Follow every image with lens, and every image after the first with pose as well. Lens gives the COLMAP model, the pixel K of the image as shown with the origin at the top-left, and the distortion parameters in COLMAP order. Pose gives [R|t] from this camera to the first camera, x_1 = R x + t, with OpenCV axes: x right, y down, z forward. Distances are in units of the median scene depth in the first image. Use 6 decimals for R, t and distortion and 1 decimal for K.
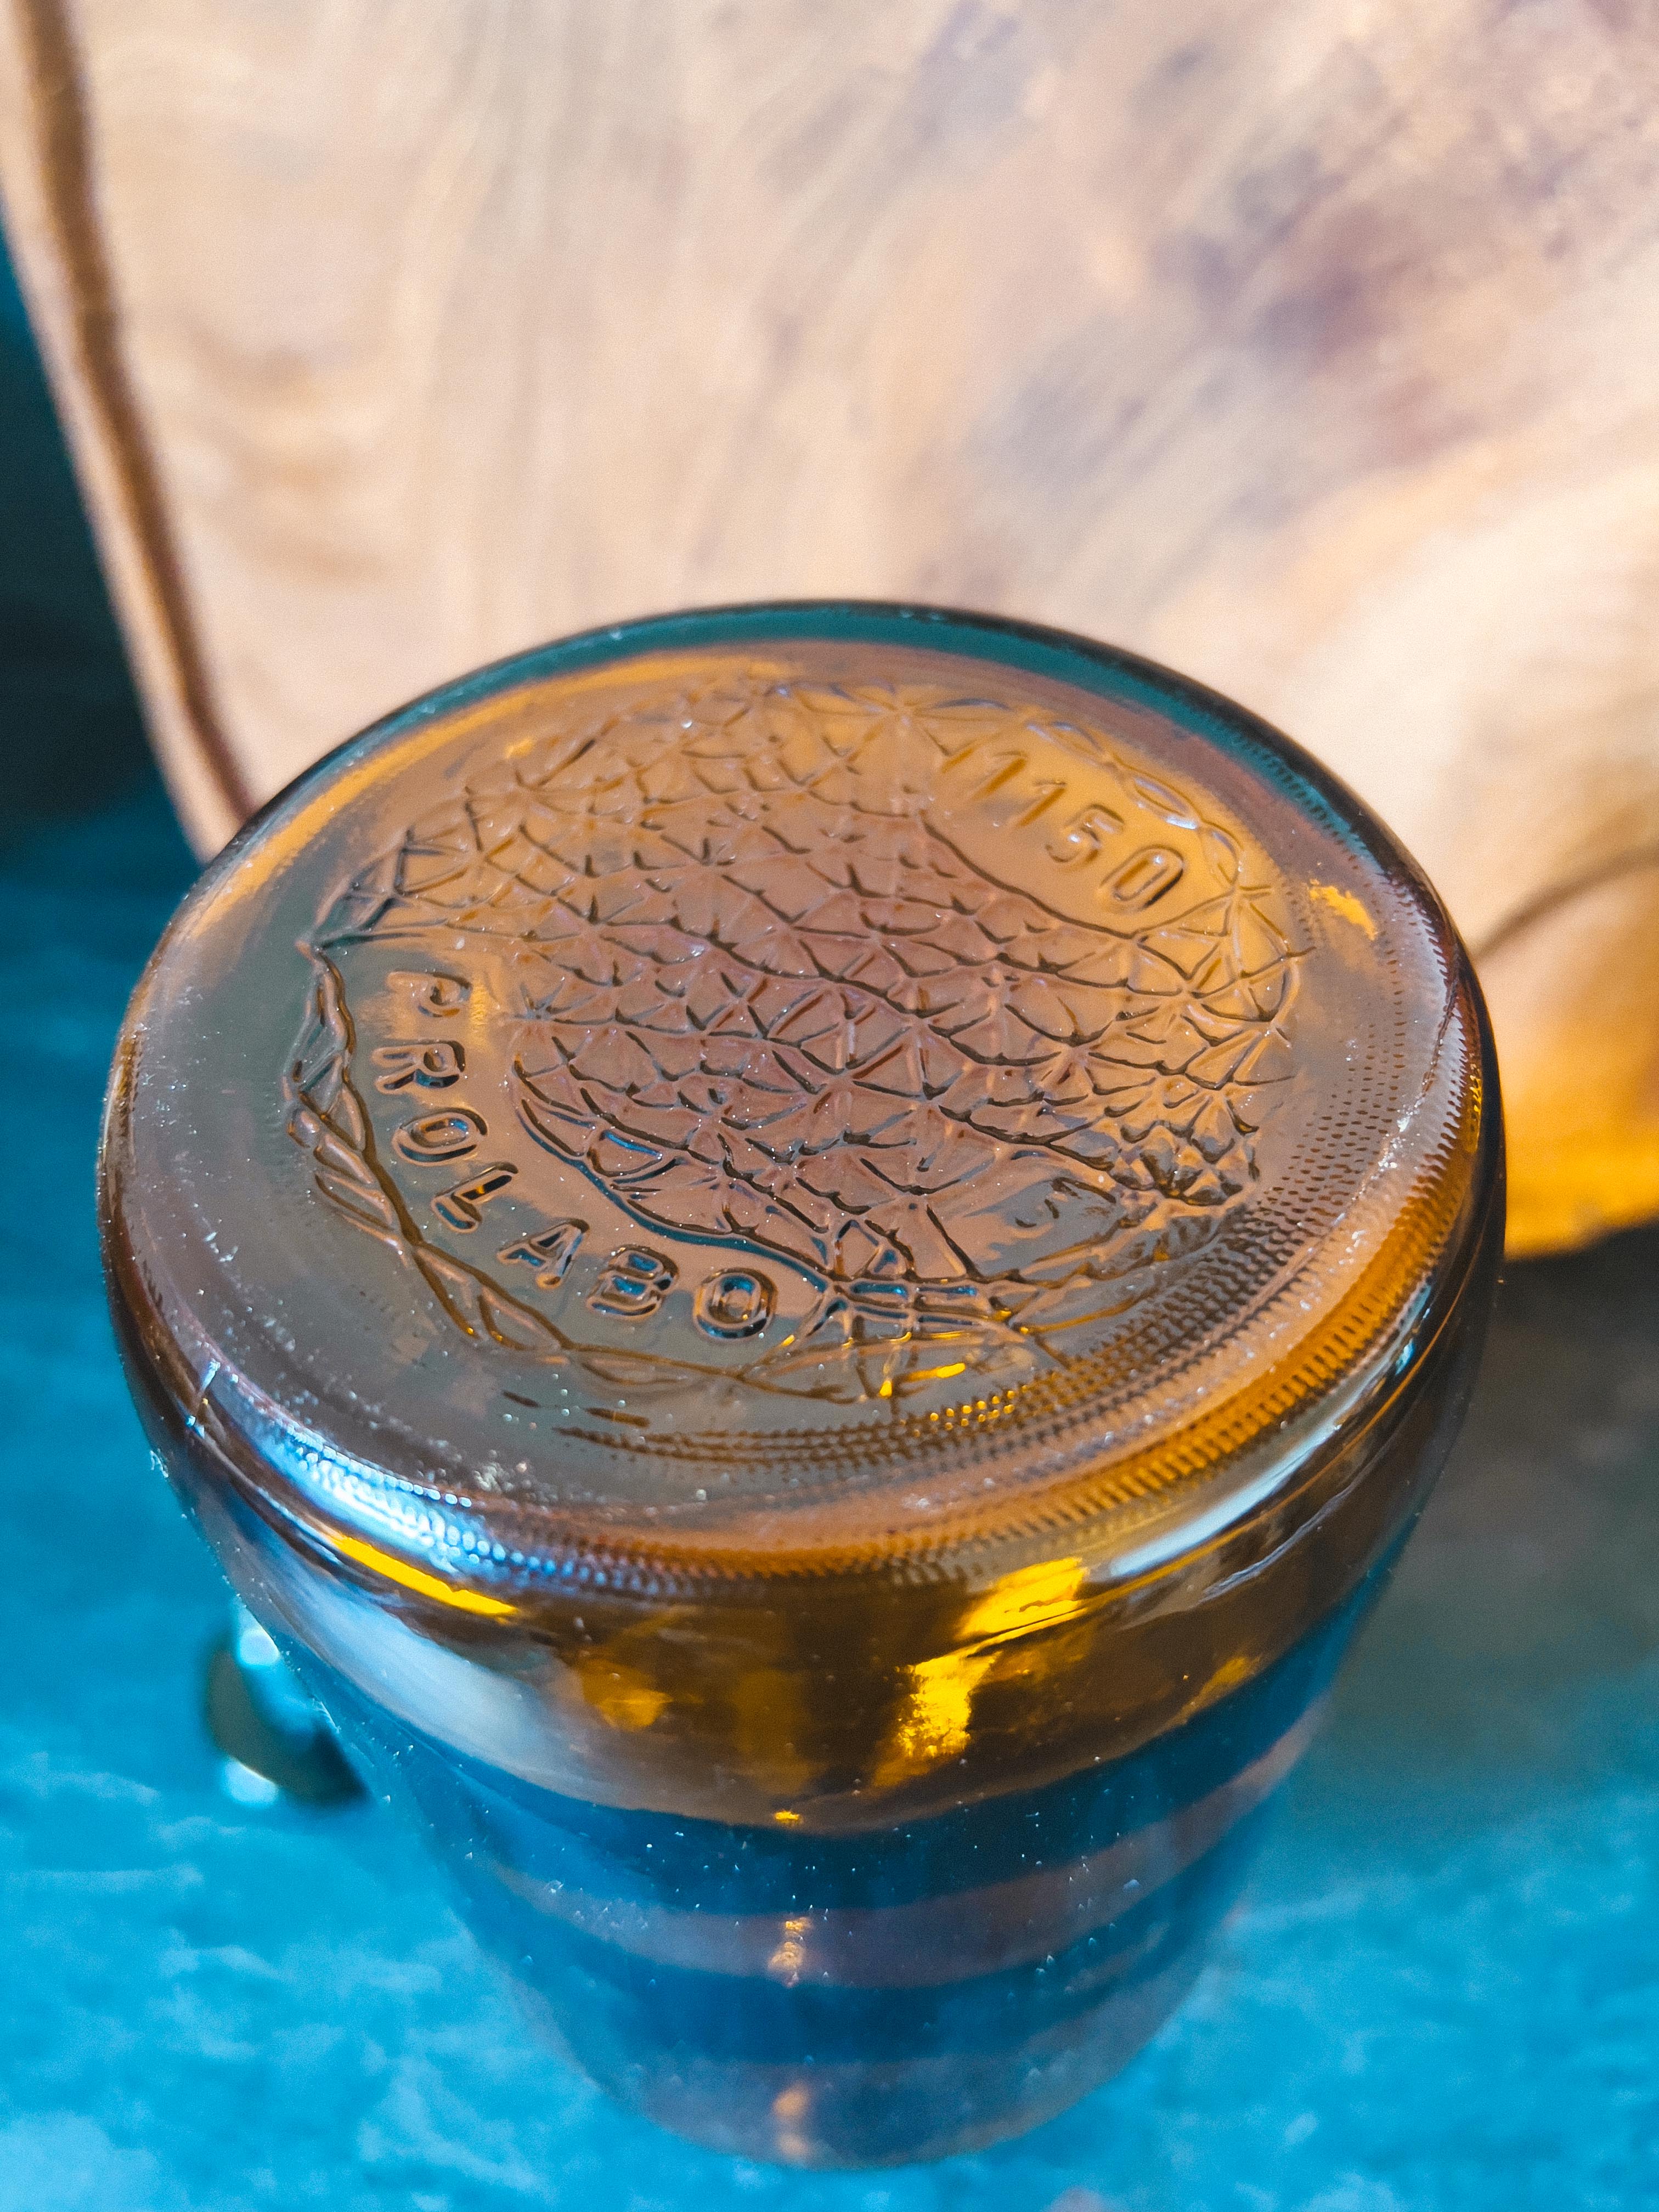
lens RADIAL K [[1705.7, 0, 795.9], [0, 1705.7, 1060.0], [0, 0, 1]] dist [-0.017396, -0.011754]
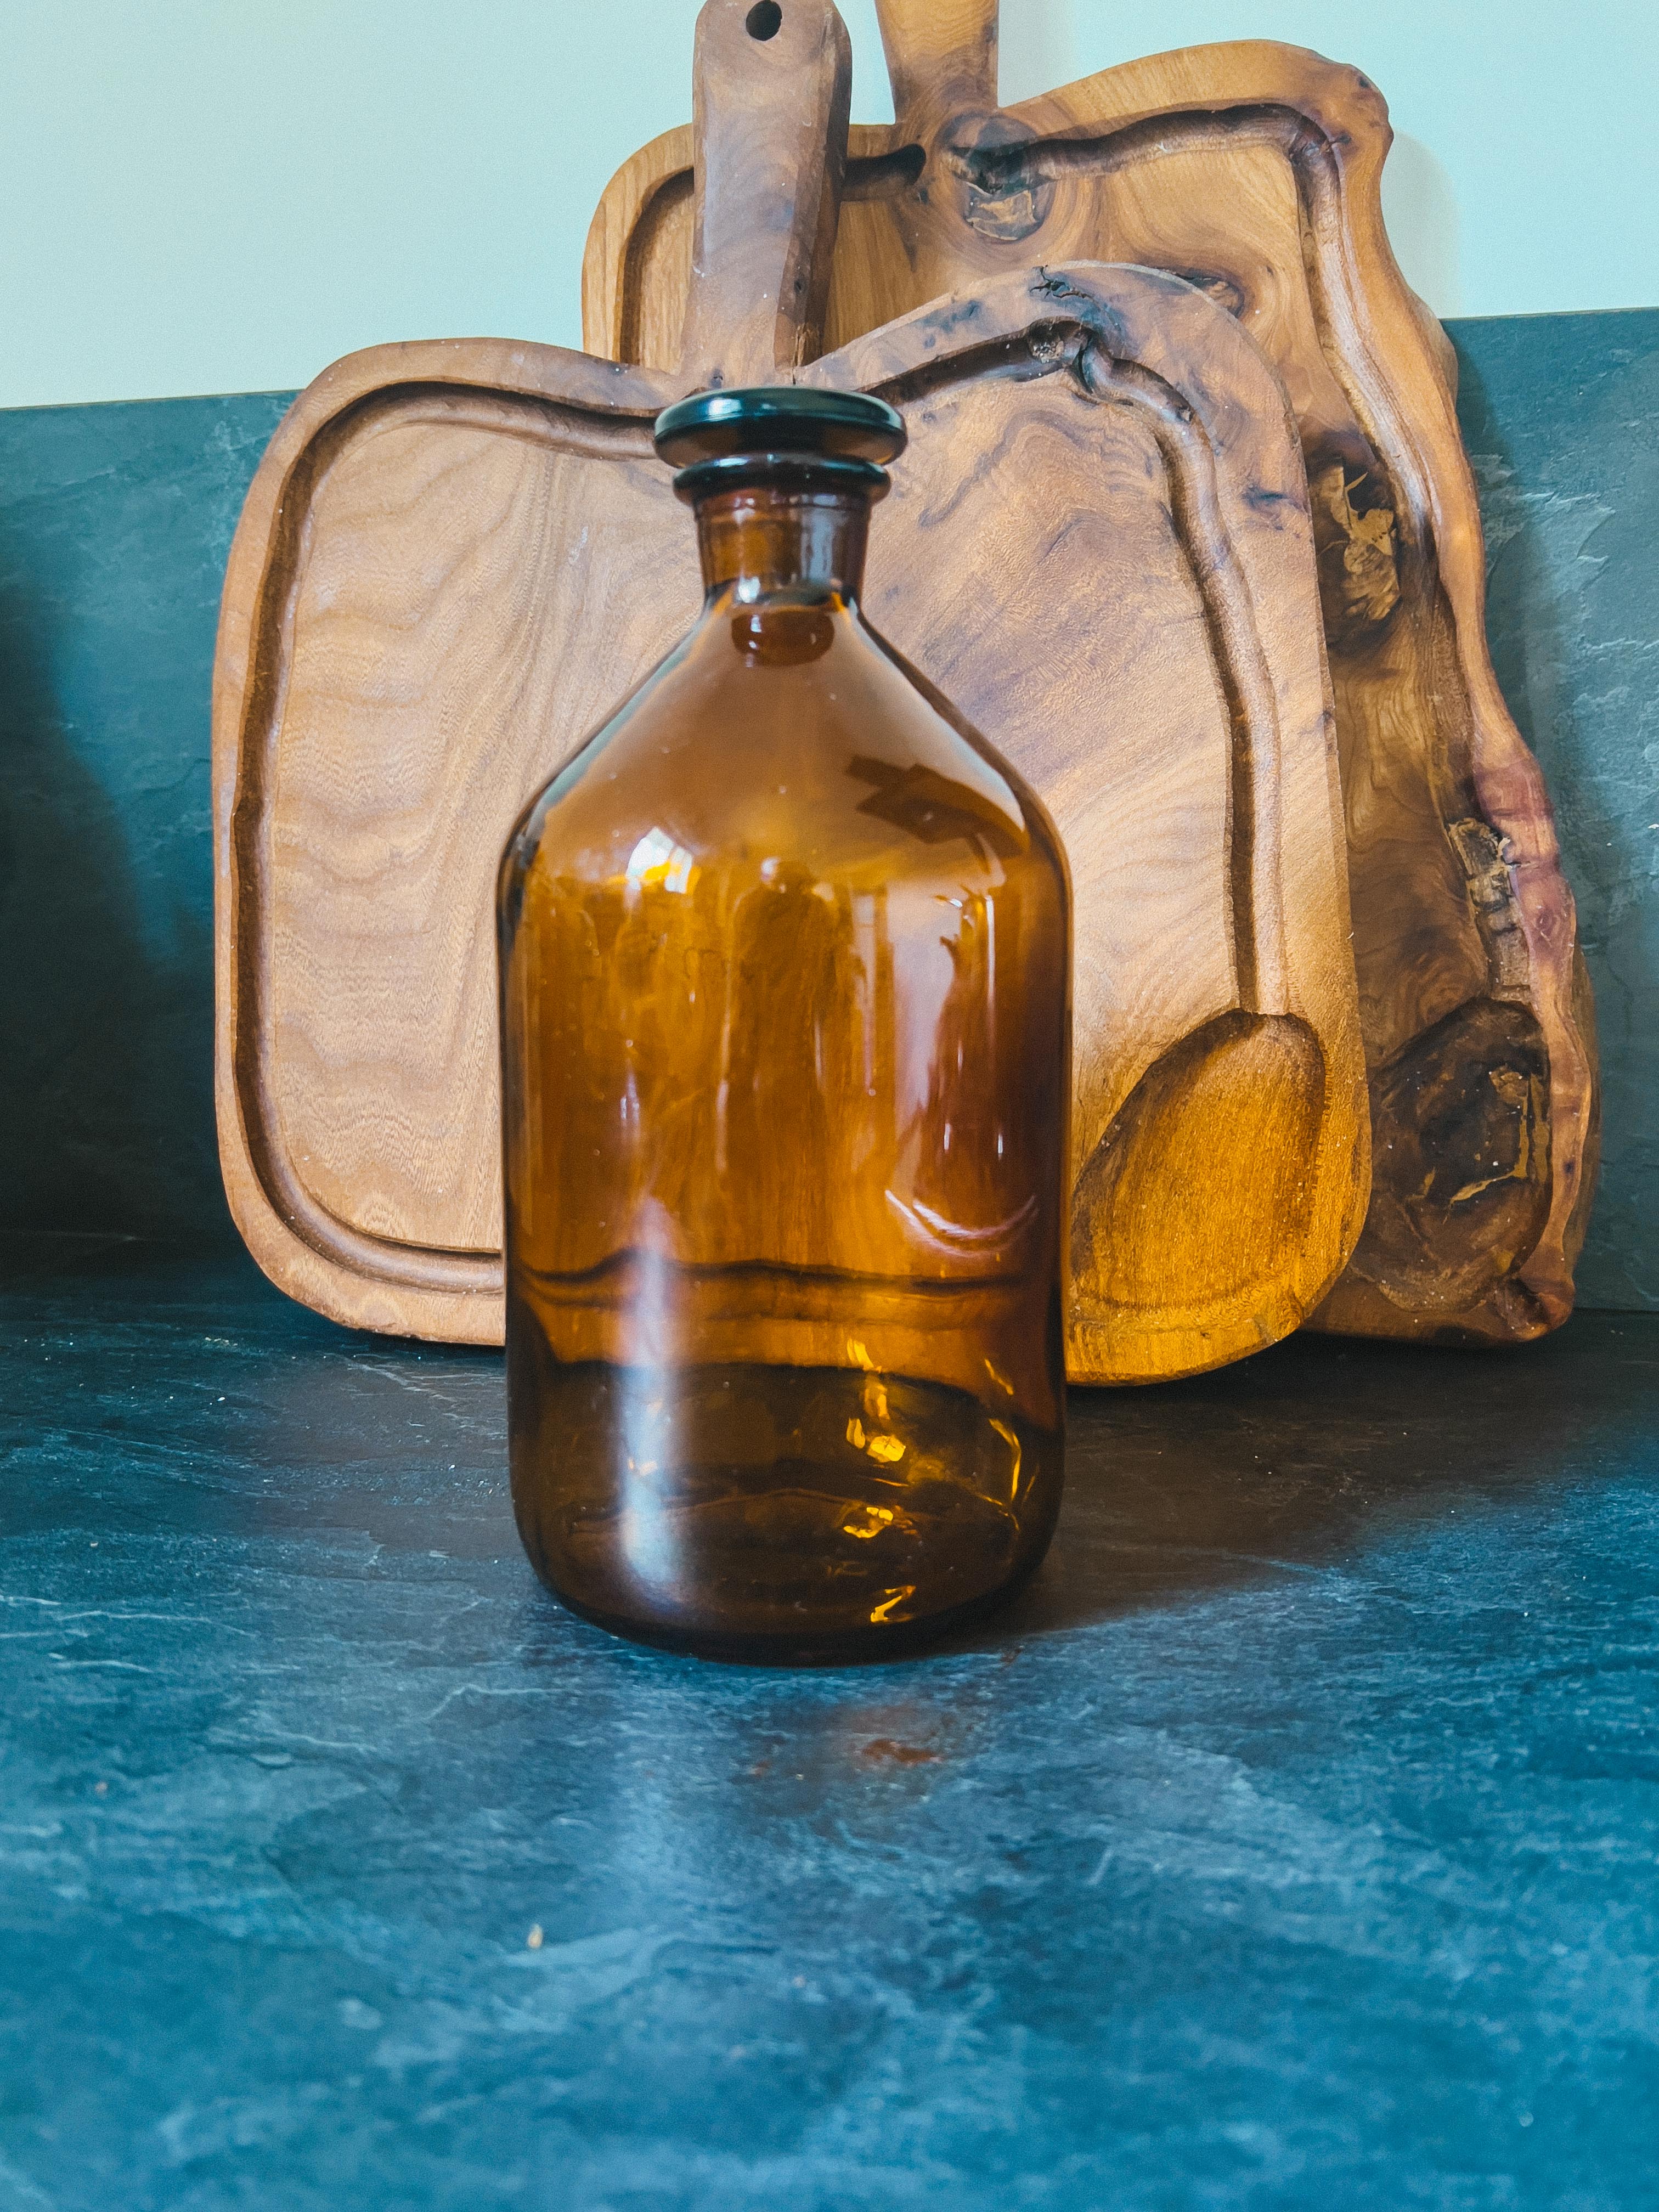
lens RADIAL K [[1705.7, 0, 781.2], [0, 1705.7, 1119.3], [0, 0, 1]] dist [-0.017396, -0.011754]
pose [[0.998186, 0.041448, 0.043675, 0.040539], [-0.003944, 0.768805, -0.639471, 1.083593], [-0.060082, 0.638139, 0.767573, -0.100023]]
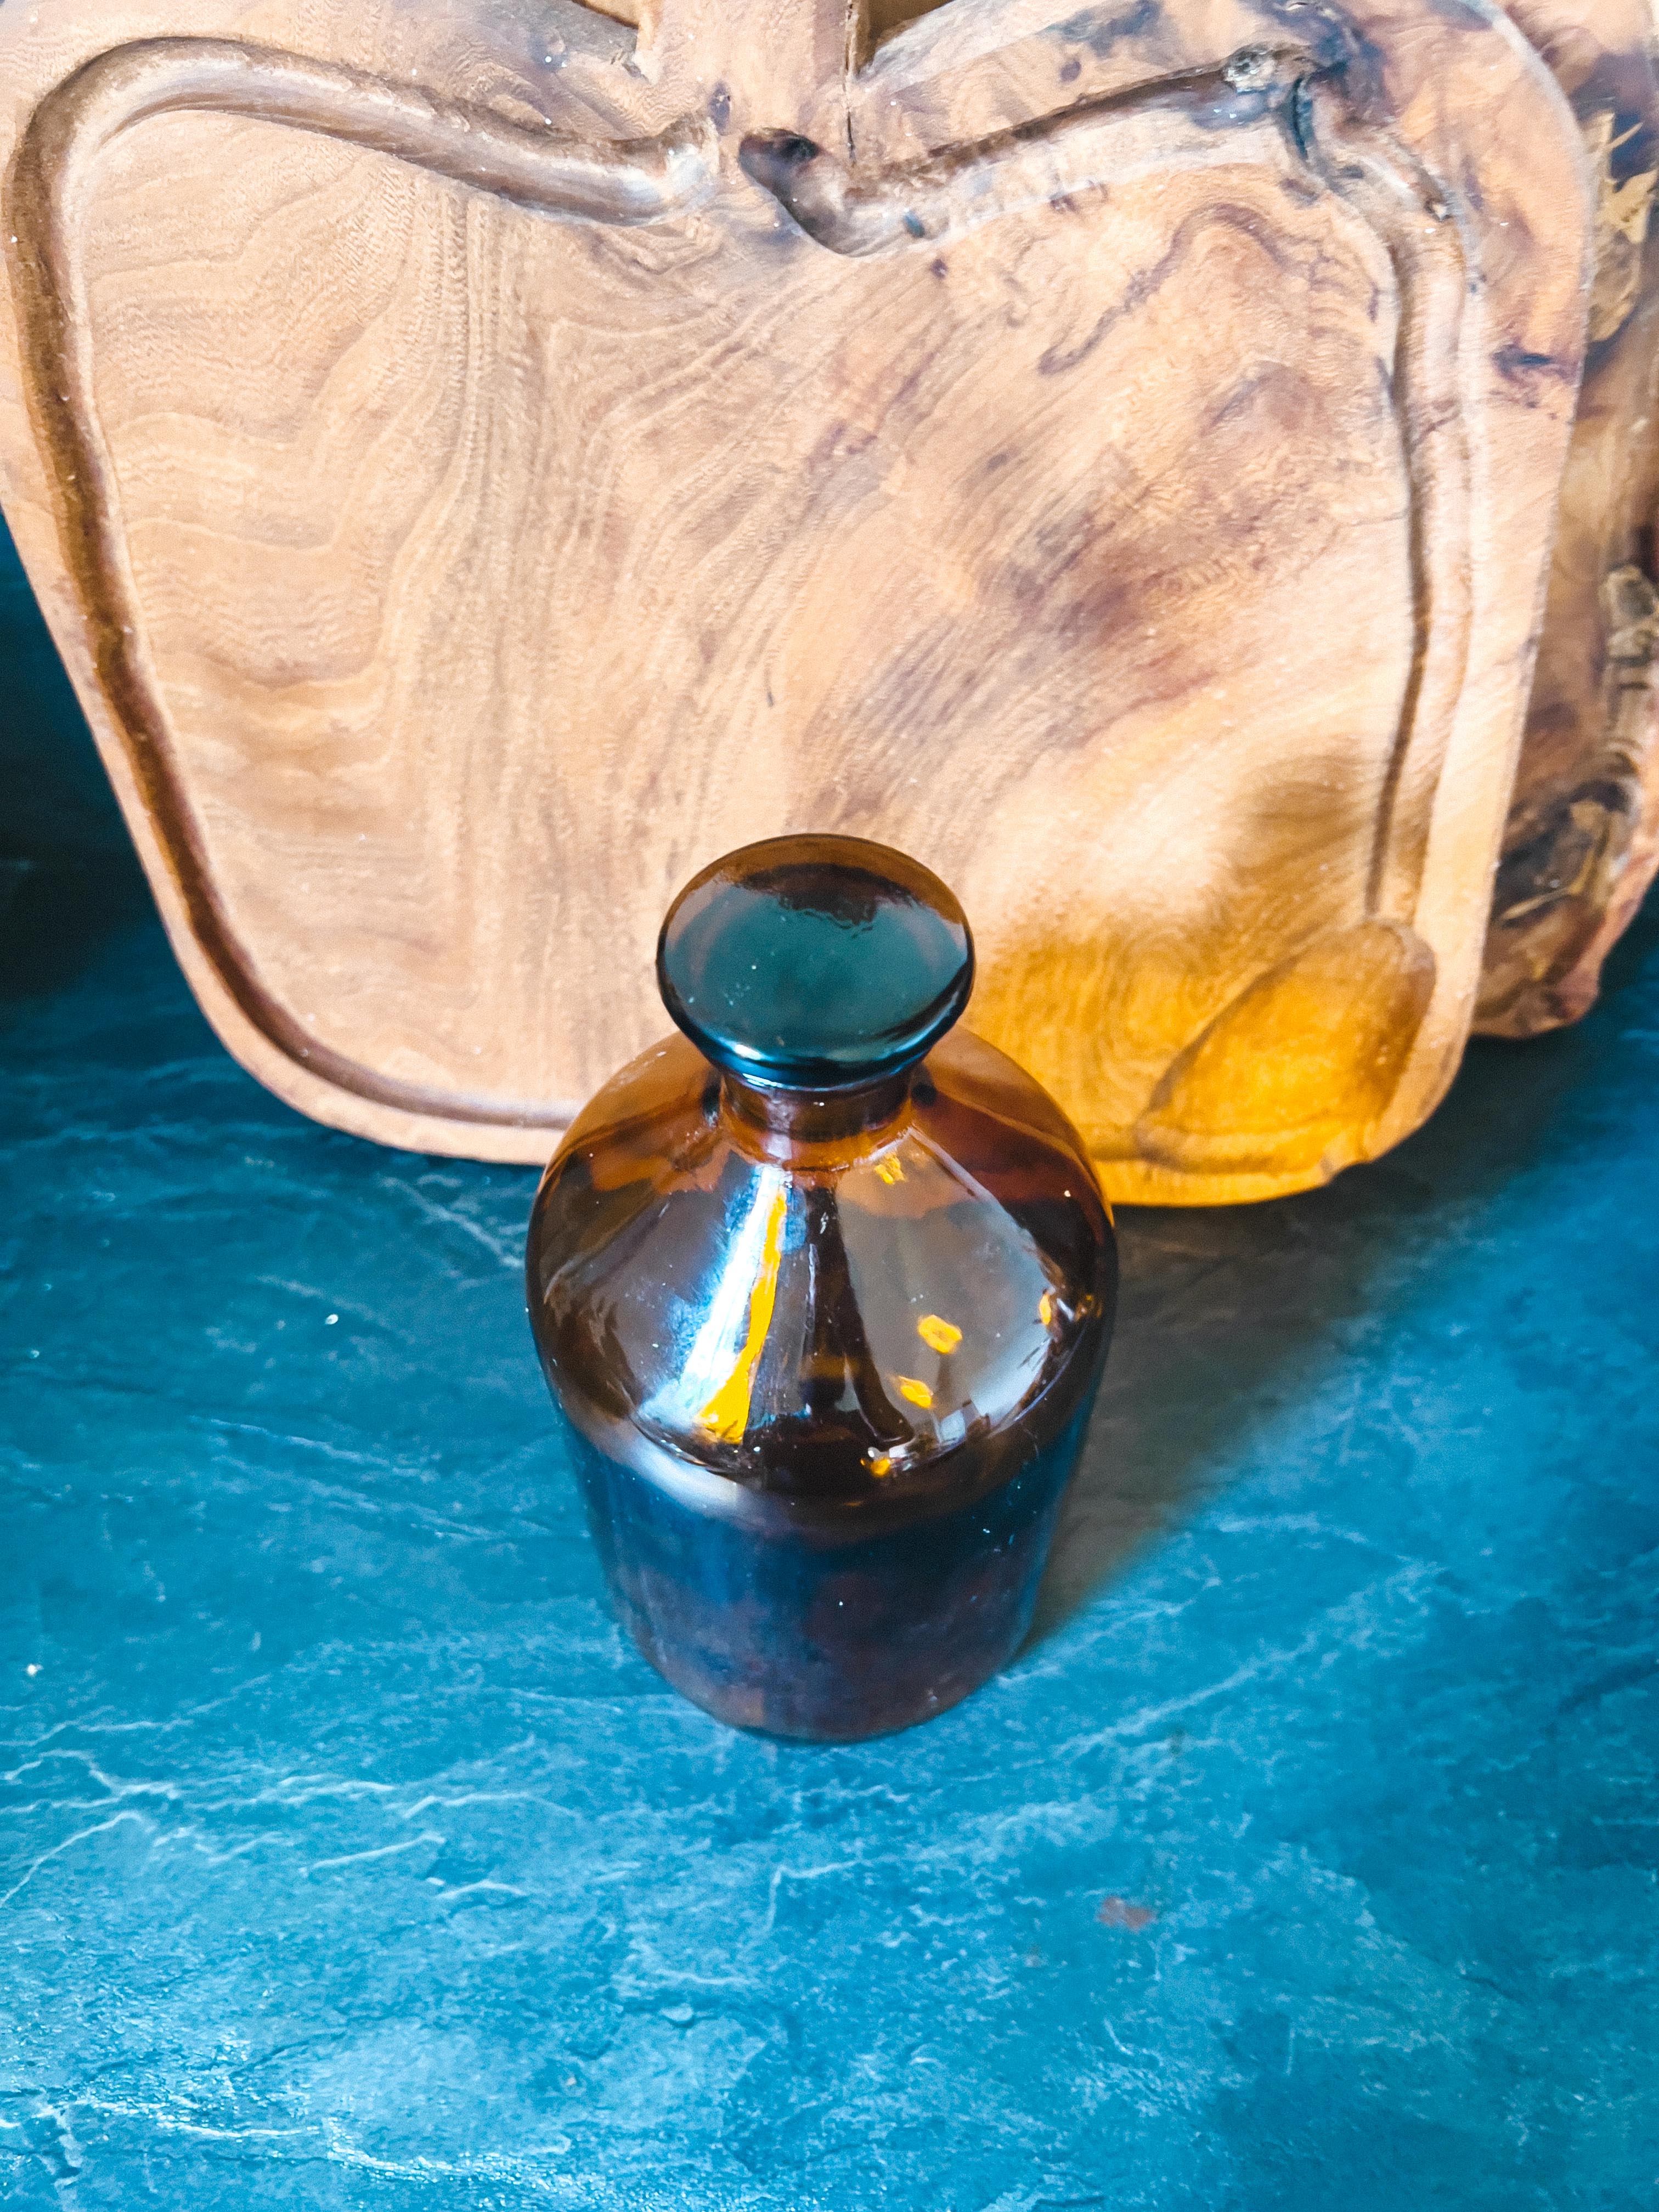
lens RADIAL K [[1705.7, 0, 788.2], [0, 1705.7, 1095.3], [0, 0, 1]] dist [-0.017396, -0.011754]
pose [[0.975930, -0.155553, 0.152853, -0.231402], [0.142509, 0.985420, 0.092946, -0.216617], [-0.165083, -0.068926, 0.983868, -0.389731]]
